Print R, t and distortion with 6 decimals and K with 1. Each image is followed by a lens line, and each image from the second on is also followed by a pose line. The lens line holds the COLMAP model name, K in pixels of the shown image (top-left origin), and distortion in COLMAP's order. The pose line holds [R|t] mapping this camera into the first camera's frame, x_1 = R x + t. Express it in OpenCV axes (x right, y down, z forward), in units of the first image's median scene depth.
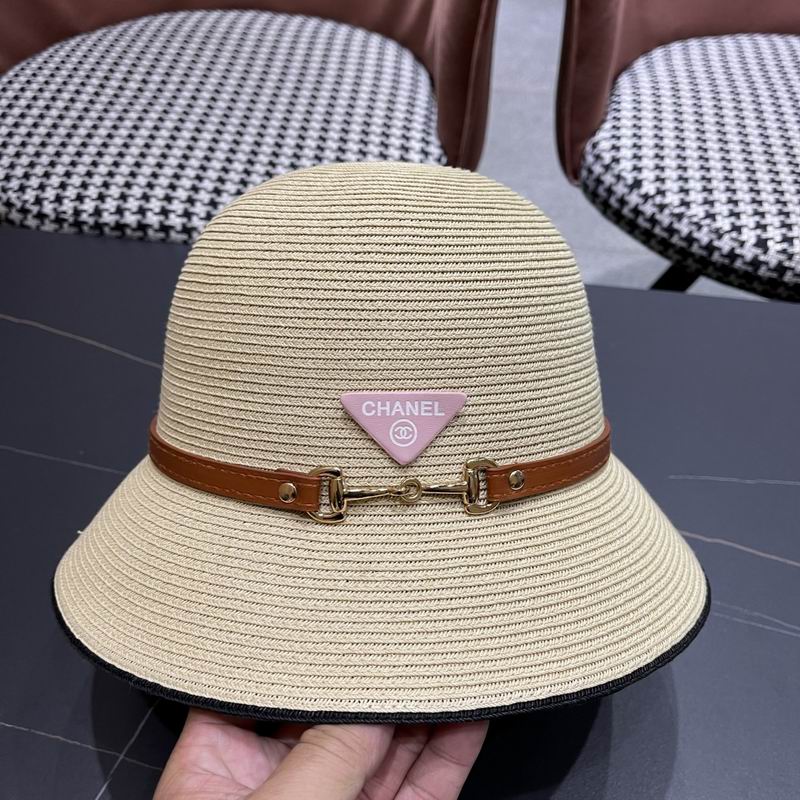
lens RADIAL K [[839.6, 0, 395.2], [0, 839.6, 413.8], [0, 0, 1]] dist [0.013738, 0.000000]
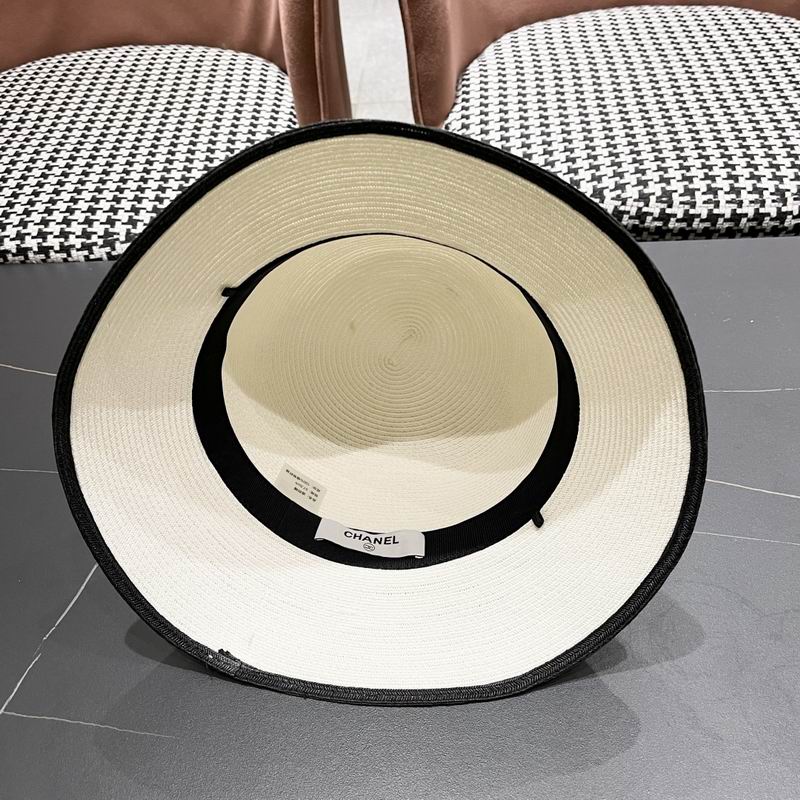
lens RADIAL K [[839.6, 0, 406.3], [0, 839.6, 413.3], [0, 0, 1]] dist [0.013738, 0.000000]
pose [[0.990879, -0.131826, 0.027944, 0.115659], [0.132646, 0.990714, -0.029848, 0.071982], [-0.023750, 0.033282, 0.999164, -0.058838]]
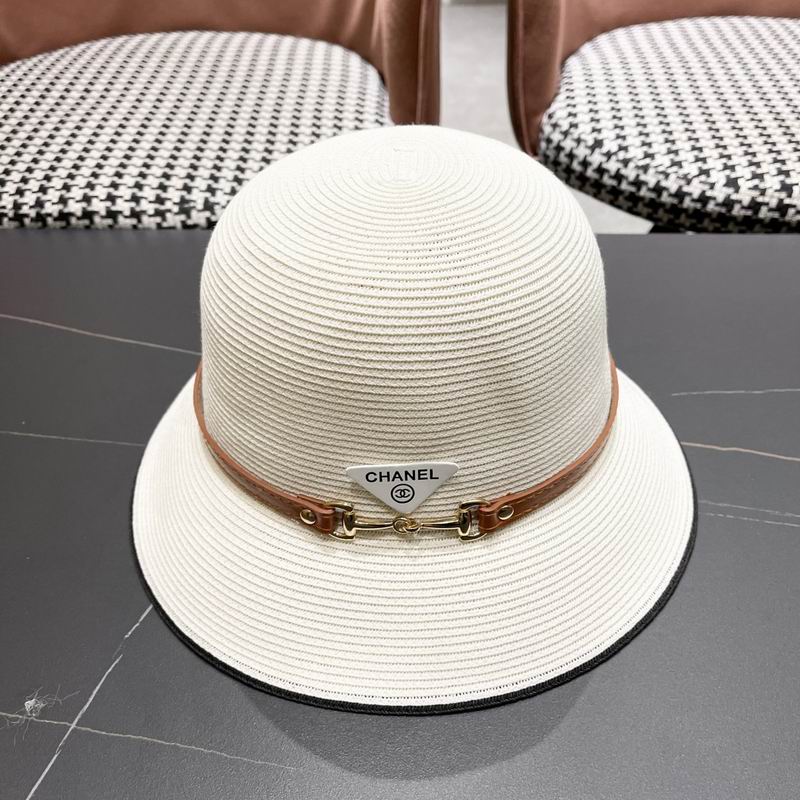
lens RADIAL K [[839.6, 0, 401.5], [0, 839.6, 404.8], [0, 0, 1]] dist [0.013738, 0.000000]
pose [[0.995885, -0.080281, 0.042055, -0.006290], [0.084425, 0.990516, -0.108396, 0.116819], [-0.032954, 0.111500, 0.993218, 0.069718]]
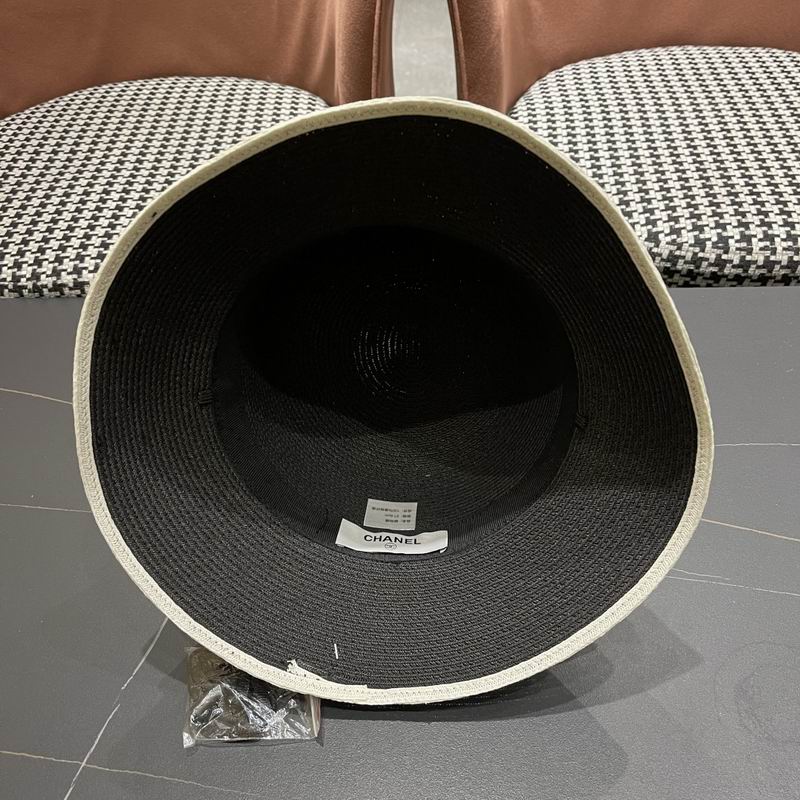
lens RADIAL K [[839.6, 0, 402.7], [0, 839.6, 412.4], [0, 0, 1]] dist [0.013738, 0.000000]
pose [[0.993140, -0.113846, 0.026670, 0.056499], [0.115008, 0.992248, -0.047086, 0.033085], [-0.021103, 0.049830, 0.998535, -0.059248]]
